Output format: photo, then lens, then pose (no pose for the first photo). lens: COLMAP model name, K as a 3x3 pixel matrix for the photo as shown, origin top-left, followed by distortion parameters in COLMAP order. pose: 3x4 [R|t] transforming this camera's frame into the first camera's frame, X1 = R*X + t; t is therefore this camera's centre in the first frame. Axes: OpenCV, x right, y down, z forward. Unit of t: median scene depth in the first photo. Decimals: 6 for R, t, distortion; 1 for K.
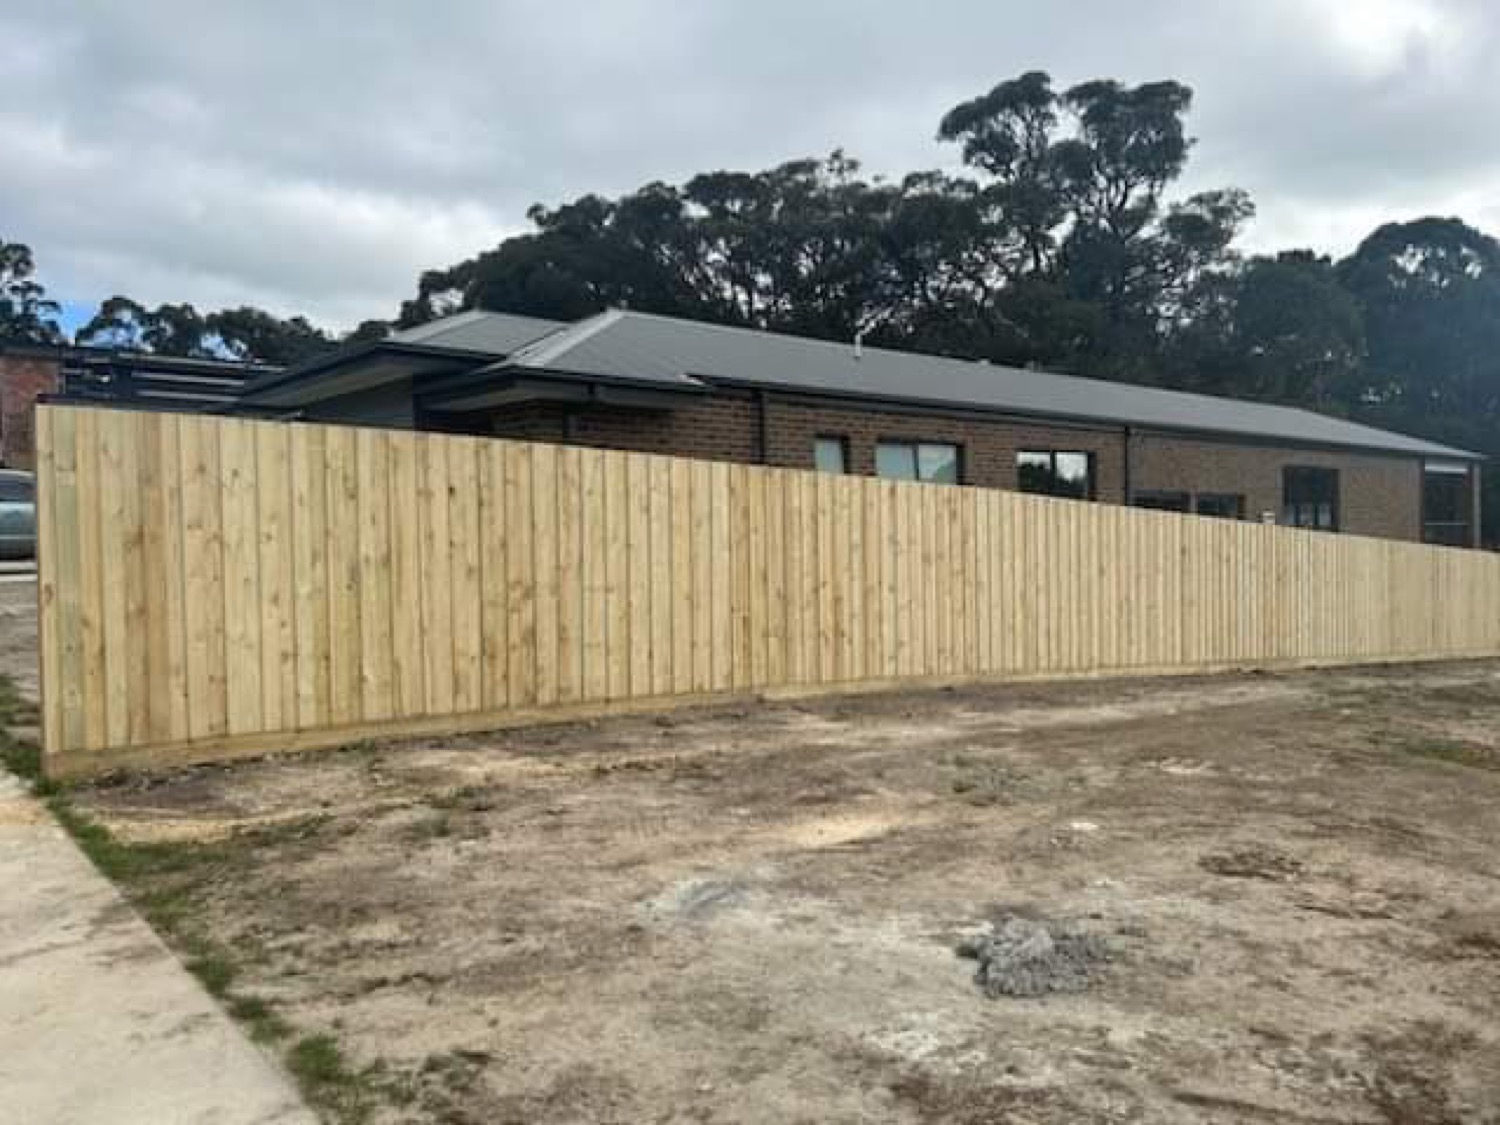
lens RADIAL K [[1192.5, 0, 789.1], [0, 1192.5, 565.3], [0, 0, 1]] dist [0.123454, -0.058229]
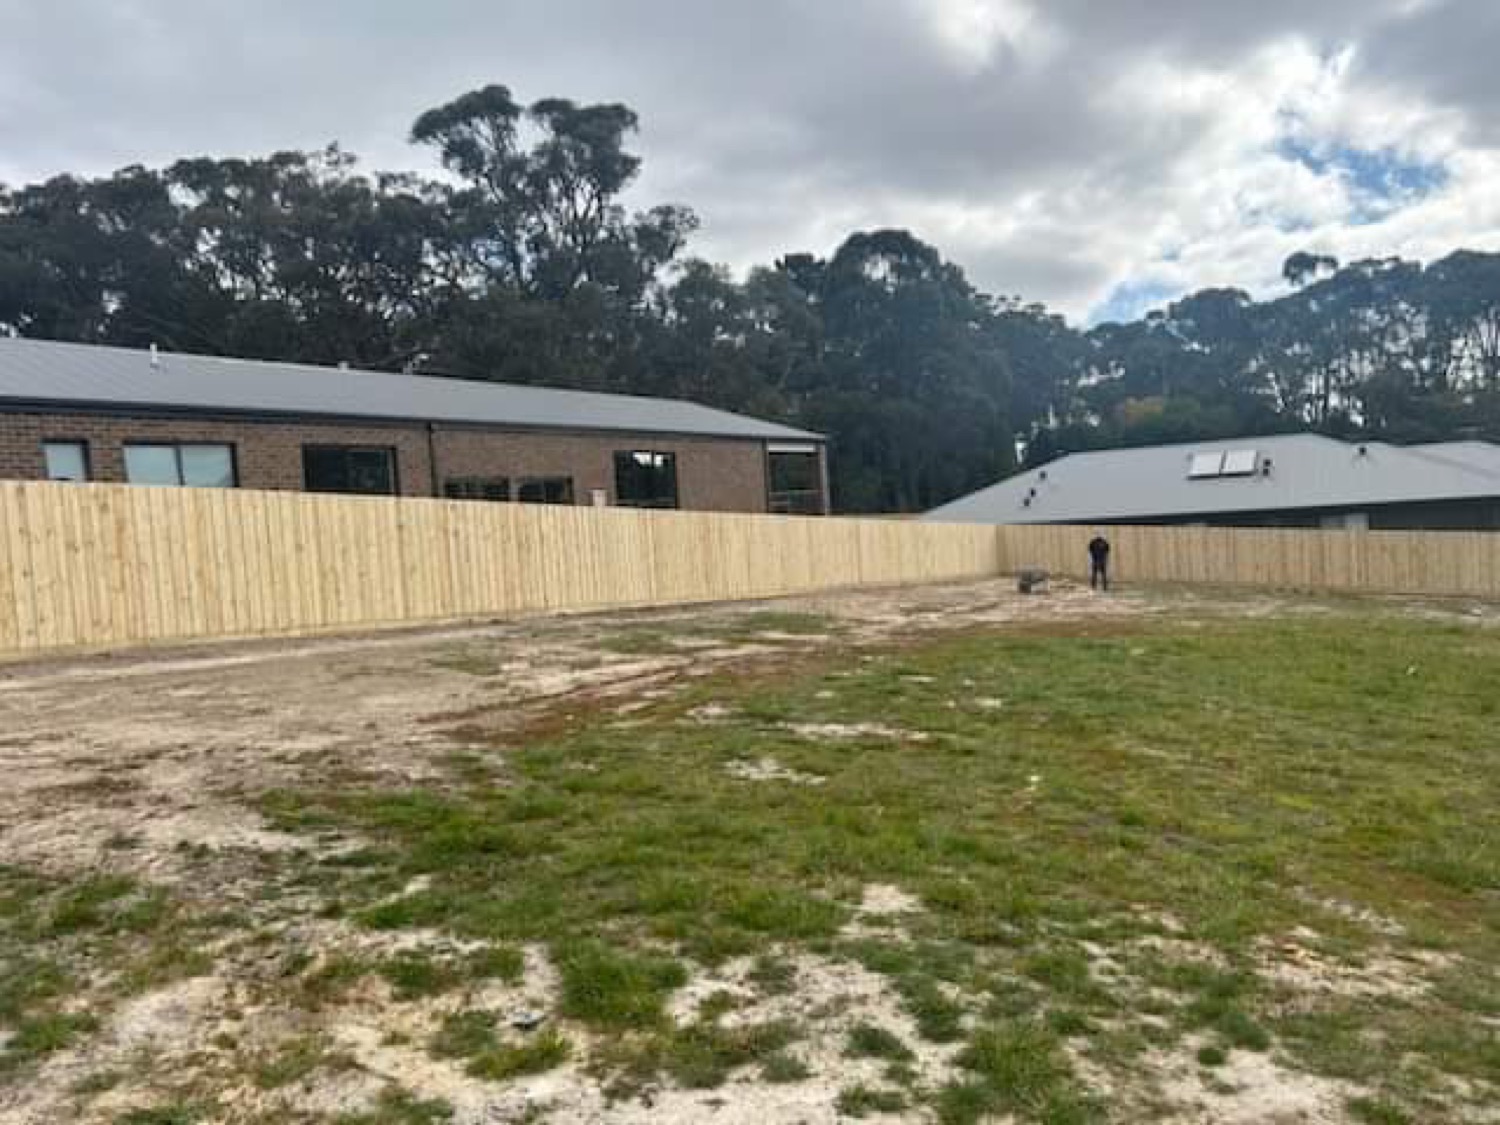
lens RADIAL K [[1192.5, 0, 789.1], [0, 1192.5, 565.3], [0, 0, 1]] dist [0.123454, -0.058229]
pose [[0.958950, -0.064703, 0.276095, 0.128036], [0.061176, 0.997898, 0.021378, 0.008590], [-0.276898, -0.003610, 0.960893, -0.102733]]
